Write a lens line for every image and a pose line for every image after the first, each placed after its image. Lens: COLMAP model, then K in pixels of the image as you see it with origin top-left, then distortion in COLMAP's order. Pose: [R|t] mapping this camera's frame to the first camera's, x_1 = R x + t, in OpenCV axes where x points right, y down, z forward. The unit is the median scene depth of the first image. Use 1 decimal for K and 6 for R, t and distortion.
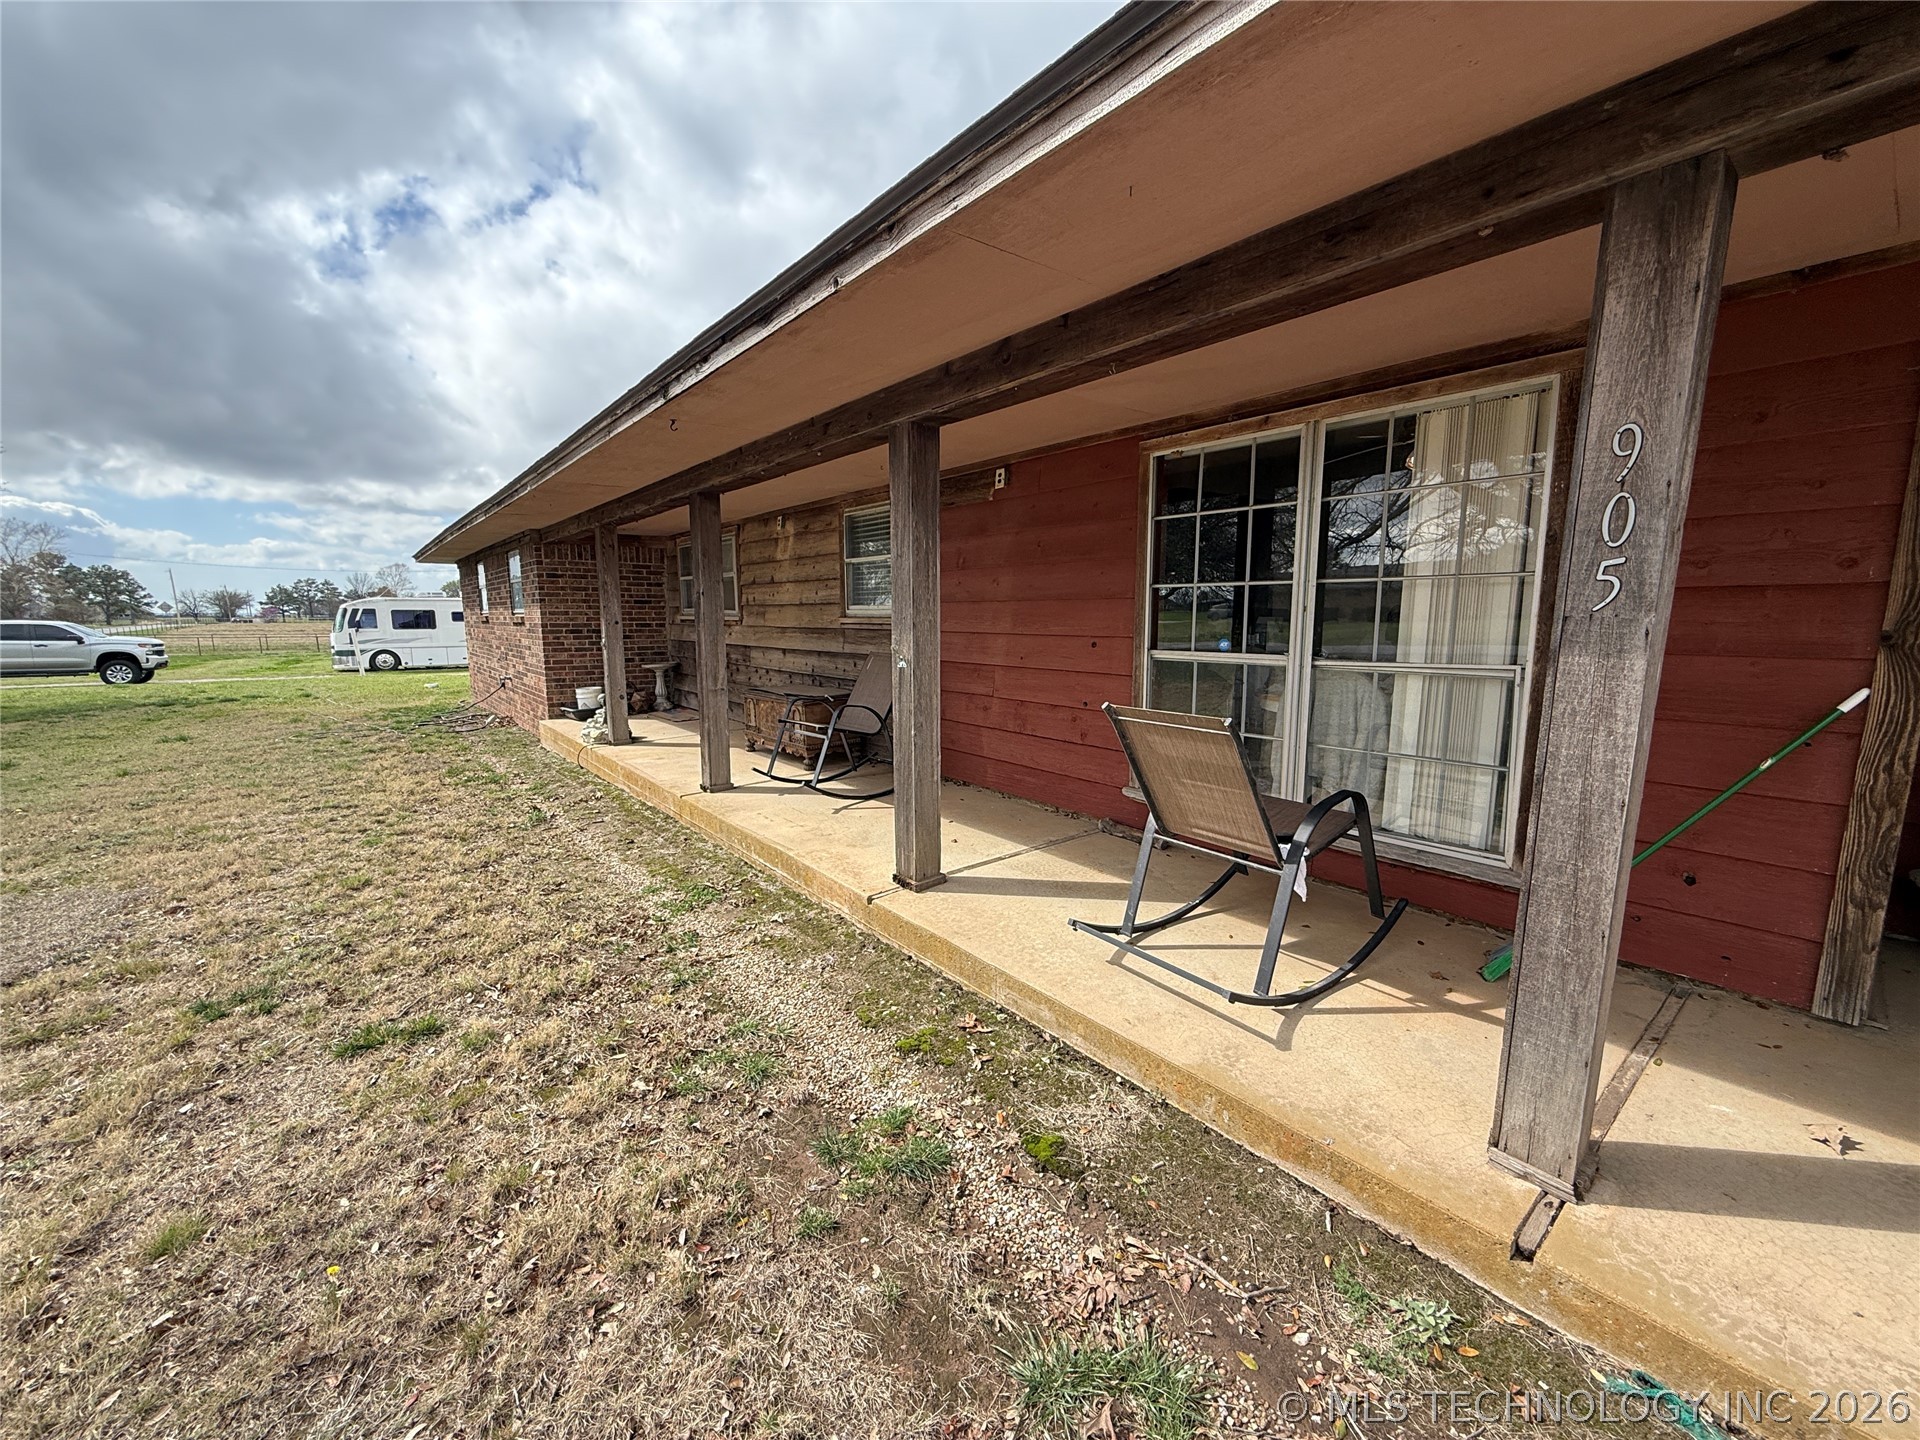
lens RADIAL K [[769.0, 0, 957.8], [0, 769.0, 725.6], [0, 0, 1]] dist [-0.000016, 0.000251]
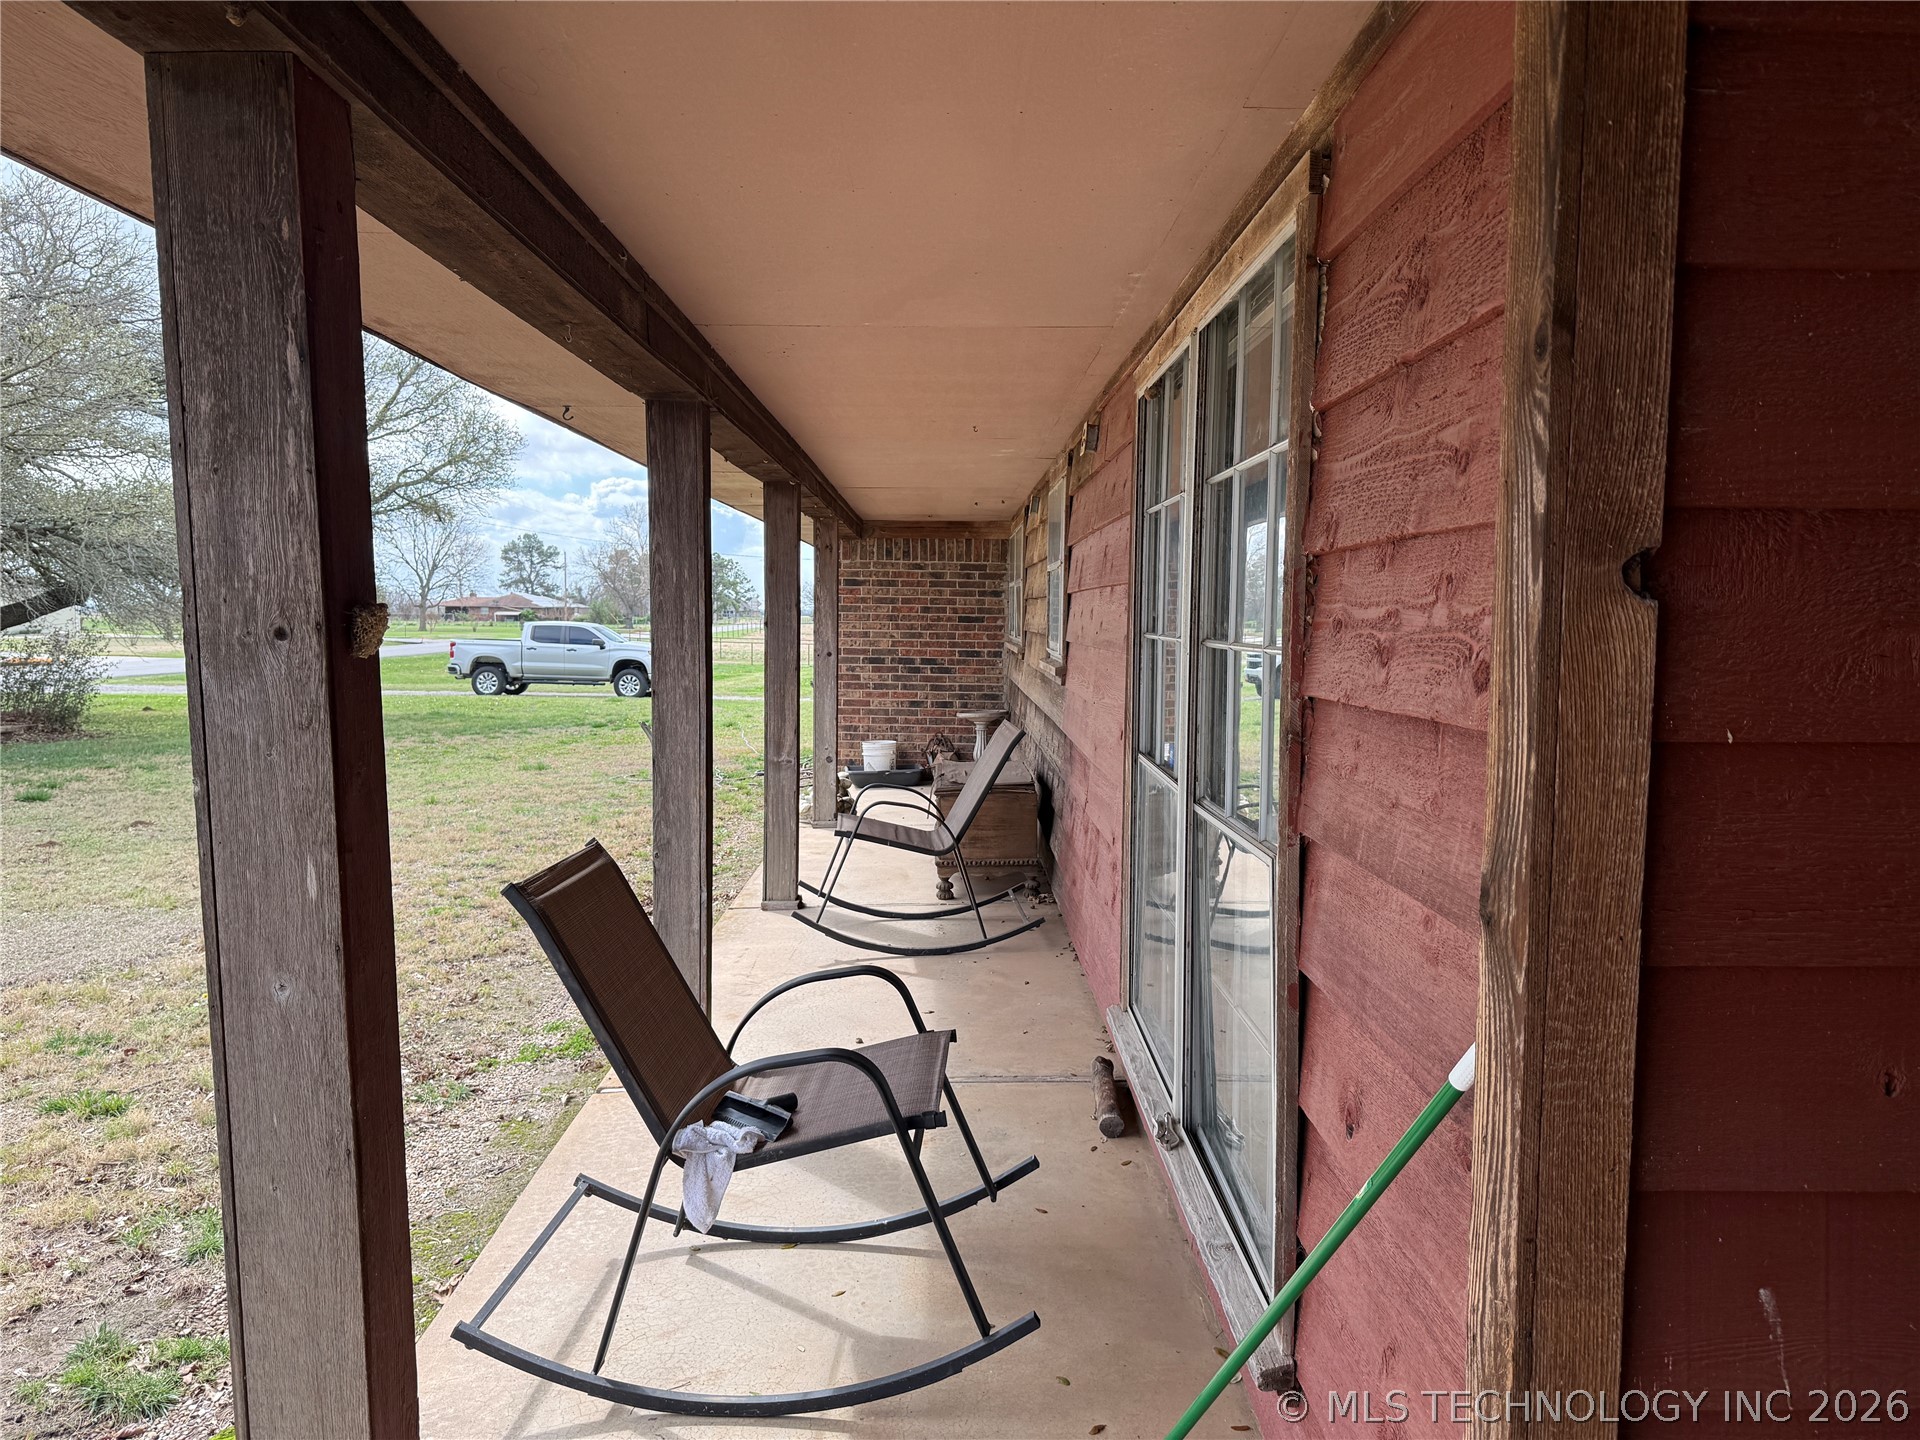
lens RADIAL K [[1338.5, 0, 959.9], [0, 1338.5, 721.8], [0, 0, 1]] dist [0.001832, -0.001503]
pose [[0.792852, 0.058623, -0.606588, 0.310666], [-0.097696, 0.994716, -0.031563, -0.035728], [0.601532, 0.084285, 0.794390, 0.079642]]
